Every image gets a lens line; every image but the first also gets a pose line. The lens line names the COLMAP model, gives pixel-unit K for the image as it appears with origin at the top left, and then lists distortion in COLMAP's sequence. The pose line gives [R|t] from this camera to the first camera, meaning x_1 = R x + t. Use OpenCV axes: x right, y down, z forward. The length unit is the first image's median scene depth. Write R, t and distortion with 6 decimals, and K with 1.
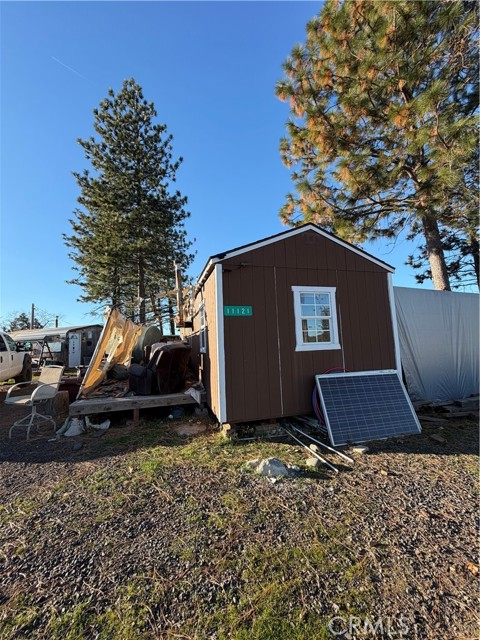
lens RADIAL K [[258.6, 0, 238.5], [0, 258.6, 319.2], [0, 0, 1]] dist [-0.001601, -0.000063]
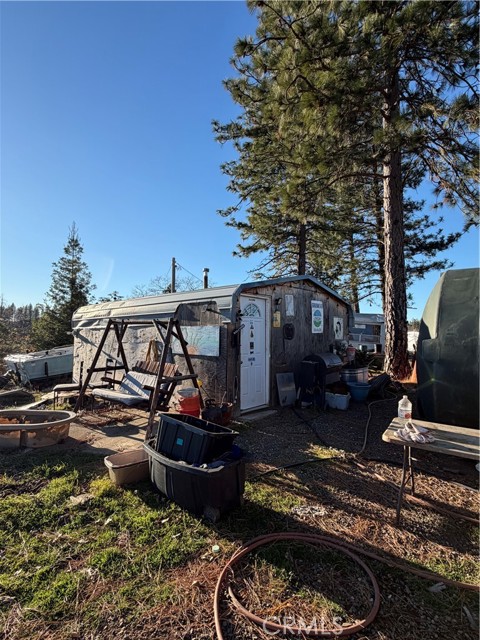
lens RADIAL K [[335.9, 0, 240.4], [0, 335.9, 320.6], [0, 0, 1]] dist [0.001355, 0.000071]
pose [[0.872656, 0.034442, -0.487120, -0.465704], [0.000976, 0.997385, 0.072269, 0.054355], [0.488335, -0.063541, 0.870340, 0.660301]]
